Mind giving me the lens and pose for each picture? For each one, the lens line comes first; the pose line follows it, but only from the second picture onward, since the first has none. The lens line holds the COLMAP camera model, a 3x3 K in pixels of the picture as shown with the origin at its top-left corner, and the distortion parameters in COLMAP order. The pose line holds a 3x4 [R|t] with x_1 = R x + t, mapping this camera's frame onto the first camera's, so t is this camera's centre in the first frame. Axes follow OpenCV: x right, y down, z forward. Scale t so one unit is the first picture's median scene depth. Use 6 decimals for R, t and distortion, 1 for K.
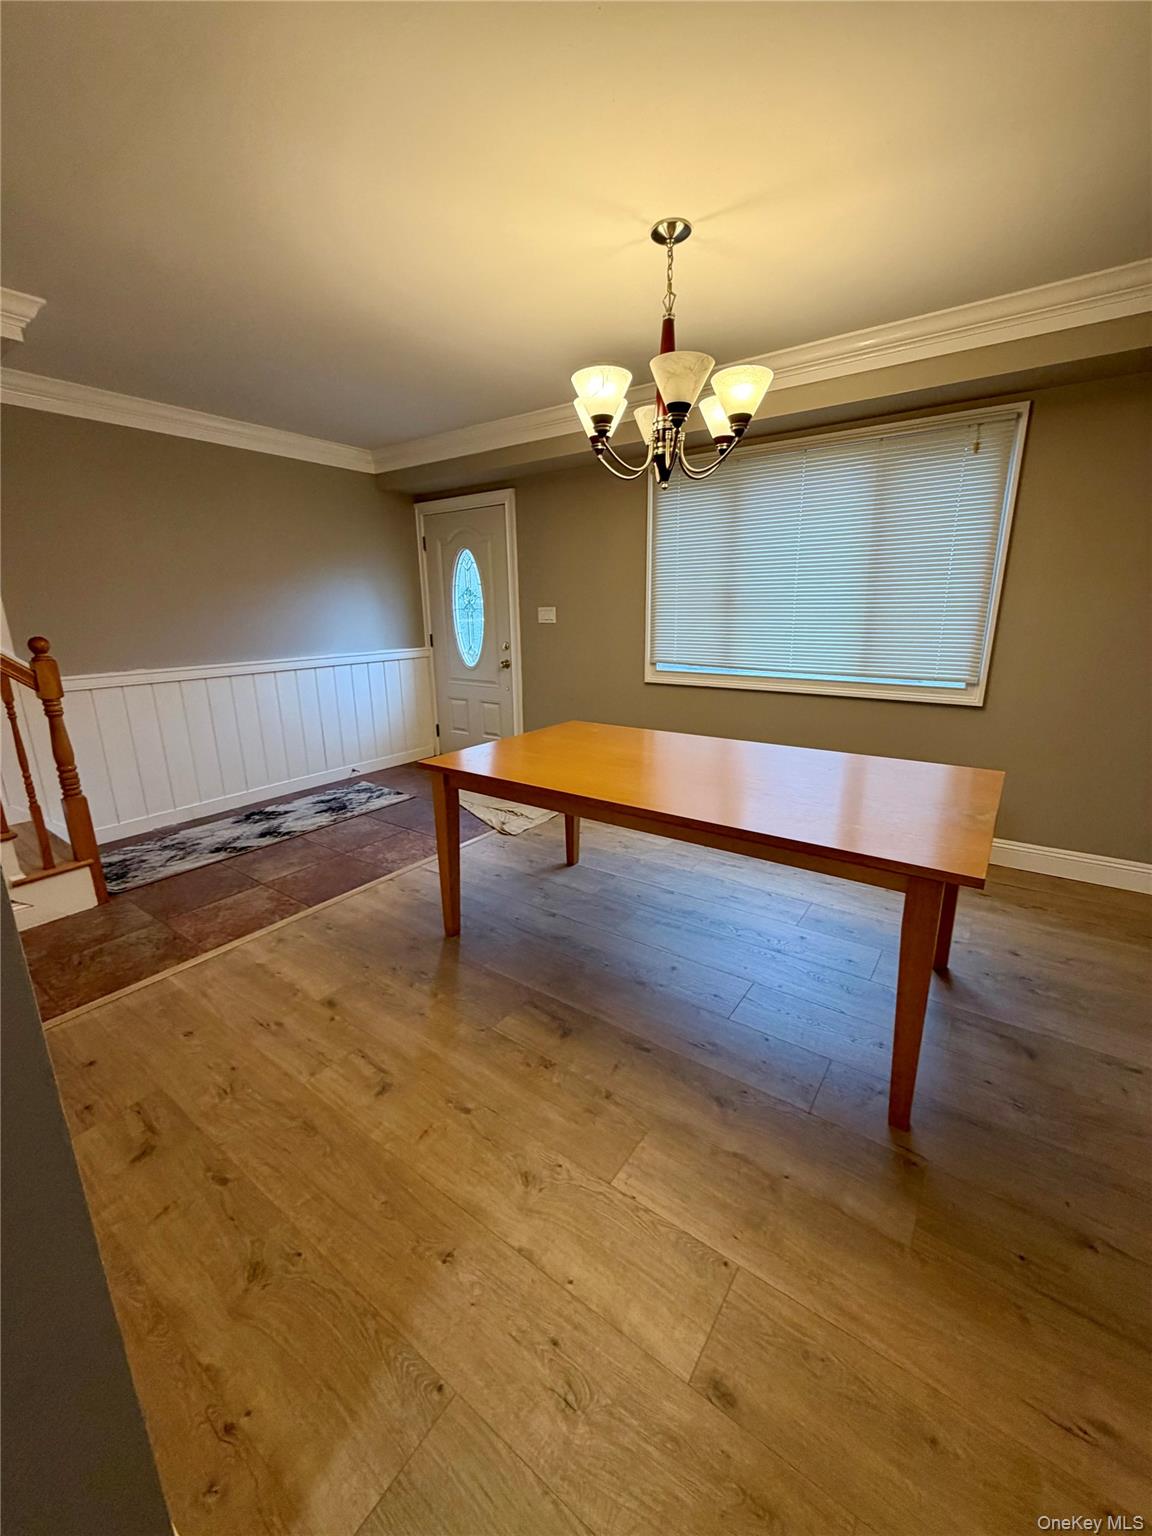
lens RADIAL K [[614.8, 0, 575.8], [0, 614.8, 760.1], [0, 0, 1]] dist [-0.000257, 0.000195]
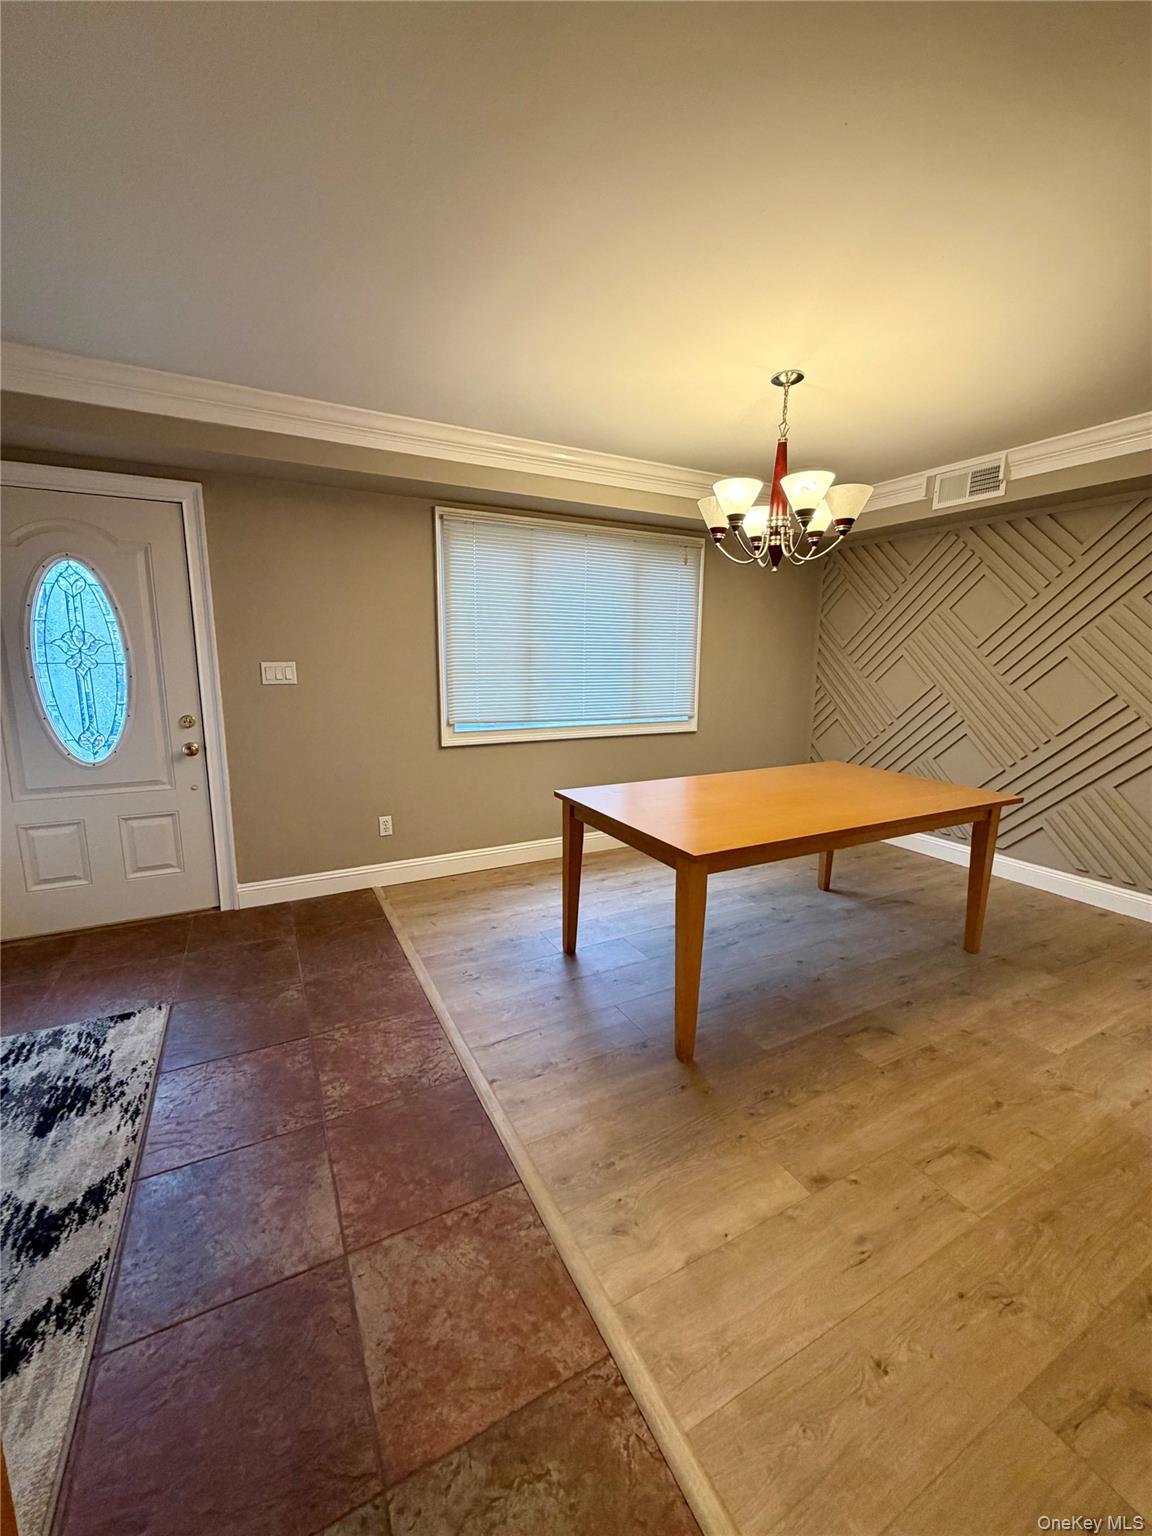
lens RADIAL K [[614.8, 0, 576.0], [0, 614.8, 755.9], [0, 0, 1]] dist [-0.000257, 0.000195]
pose [[0.441432, -0.128049, 0.888111, -0.775637], [0.208071, 0.977394, 0.037501, -0.140093], [-0.872837, 0.168236, 0.458097, 0.564434]]
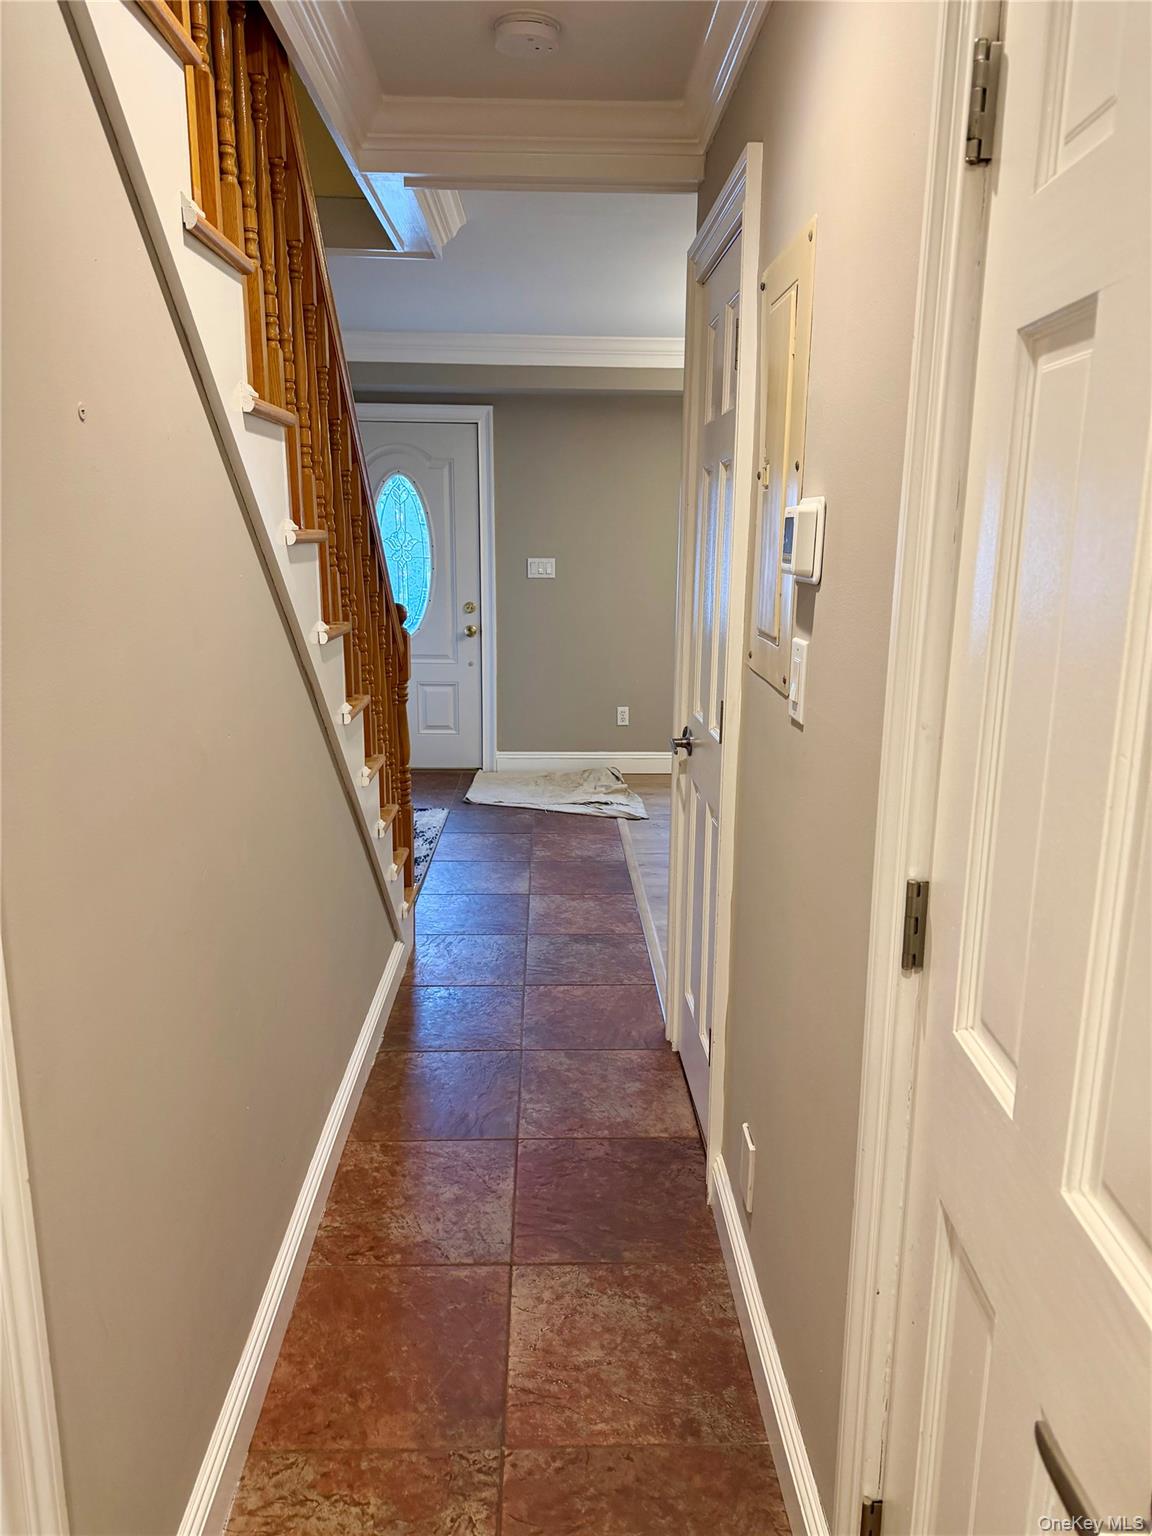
lens RADIAL K [[1078.3, 0, 570.0], [0, 1078.3, 781.0], [0, 0, 1]] dist [0.062789, -0.000080]
pose [[0.795484, -0.110922, 0.595736, -1.283641], [0.127722, 0.991710, 0.014104, 0.037320], [-0.592362, 0.064869, 0.803056, -0.201849]]
